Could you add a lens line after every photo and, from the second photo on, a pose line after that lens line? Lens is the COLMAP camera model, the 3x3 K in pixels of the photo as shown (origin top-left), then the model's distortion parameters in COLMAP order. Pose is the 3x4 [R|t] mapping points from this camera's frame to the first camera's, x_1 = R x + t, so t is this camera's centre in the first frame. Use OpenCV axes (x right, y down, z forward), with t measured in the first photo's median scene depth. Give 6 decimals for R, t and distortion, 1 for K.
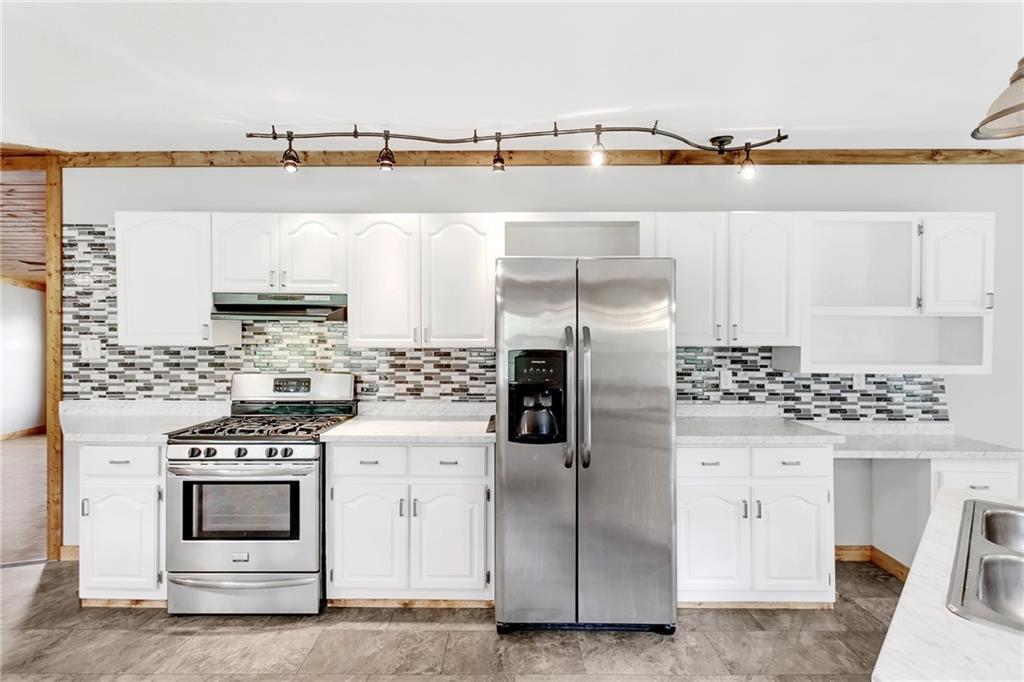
lens RADIAL K [[499.7, 0, 511.8], [0, 499.7, 320.9], [0, 0, 1]] dist [-0.003195, -0.001212]
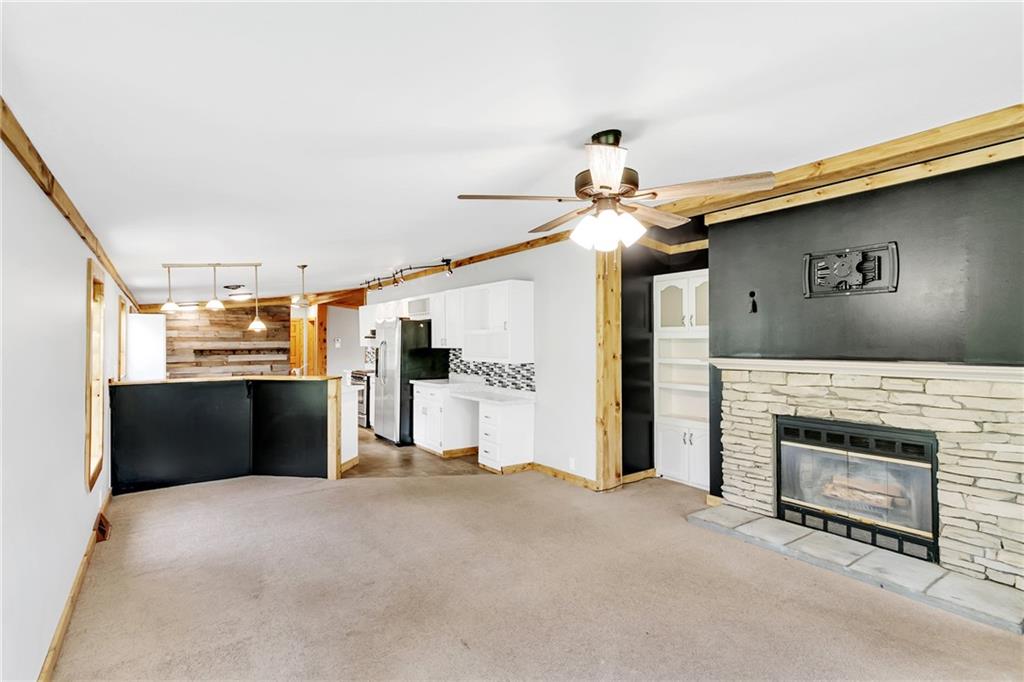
lens RADIAL K [[489.9, 0, 512.0], [0, 489.9, 341.0], [0, 0, 1]] dist [-0.001902, 0.002422]
pose [[0.579097, -0.003121, -0.815253, 2.230836], [-0.013389, 0.999821, -0.013339, 0.043641], [0.815149, 0.018640, 0.578952, -0.080170]]
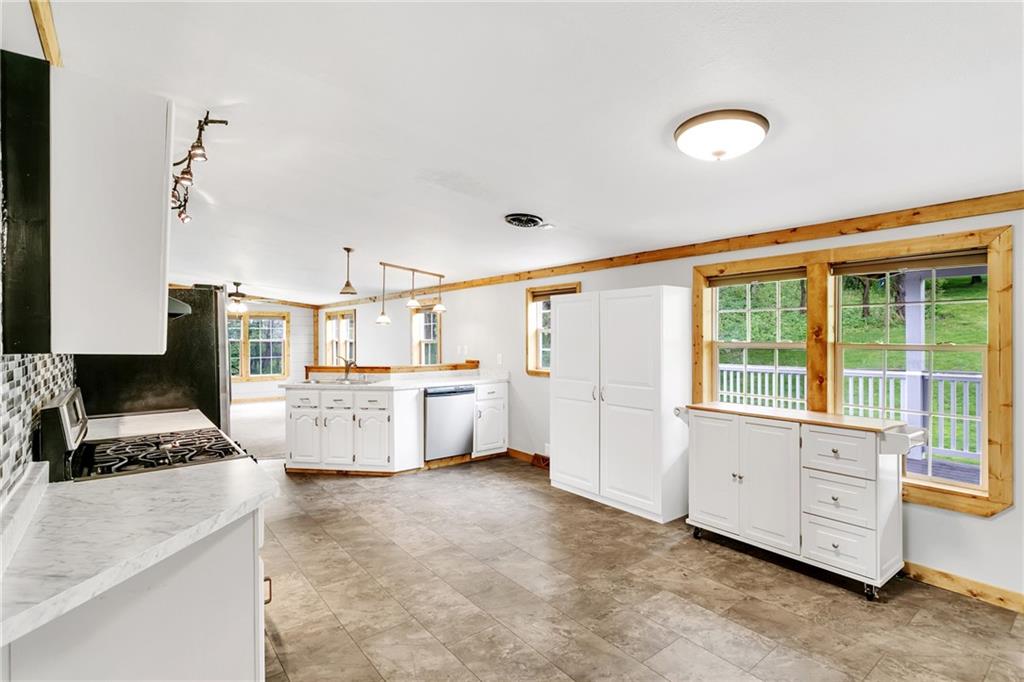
lens RADIAL K [[489.9, 0, 512.0], [0, 489.9, 341.0], [0, 0, 1]] dist [-0.001902, 0.002422]
pose [[-0.617830, -0.006155, 0.786288, -1.267956], [0.016178, 0.999658, 0.020538, 0.033535], [-0.786145, 0.025409, -0.617519, 0.918303]]
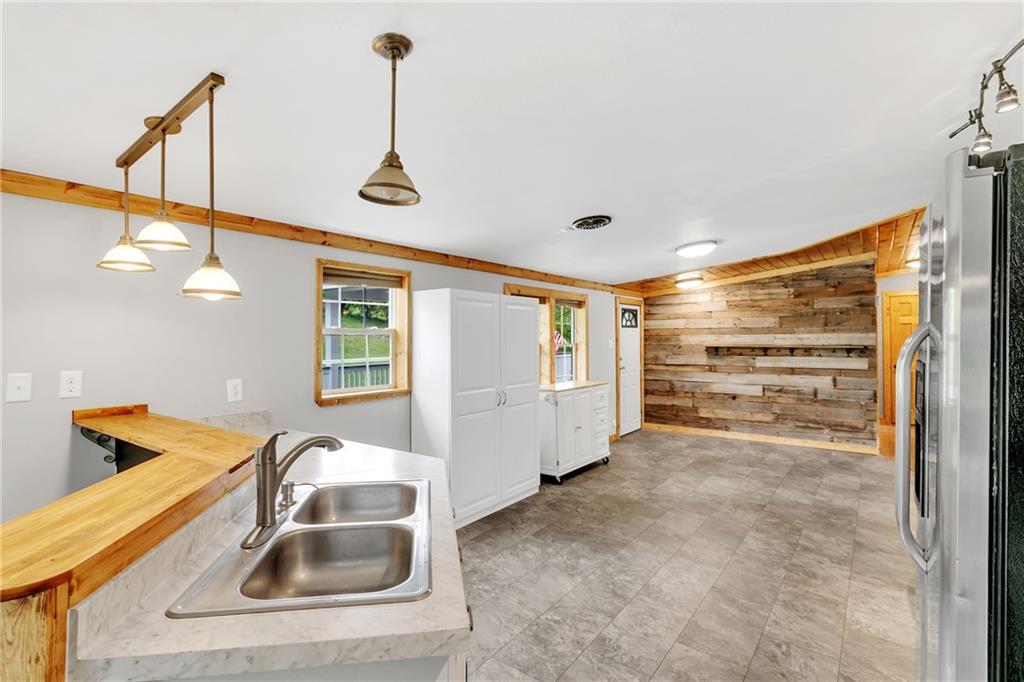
lens RADIAL K [[482.7, 0, 499.1], [0, 482.7, 336.7], [0, 0, 1]] dist [0.000530, 0.000405]
pose [[-0.623030, 0.000207, -0.782198, 0.603275], [-0.009085, 0.999931, 0.007501, 0.033371], [0.782145, 0.011779, -0.622985, 0.715763]]
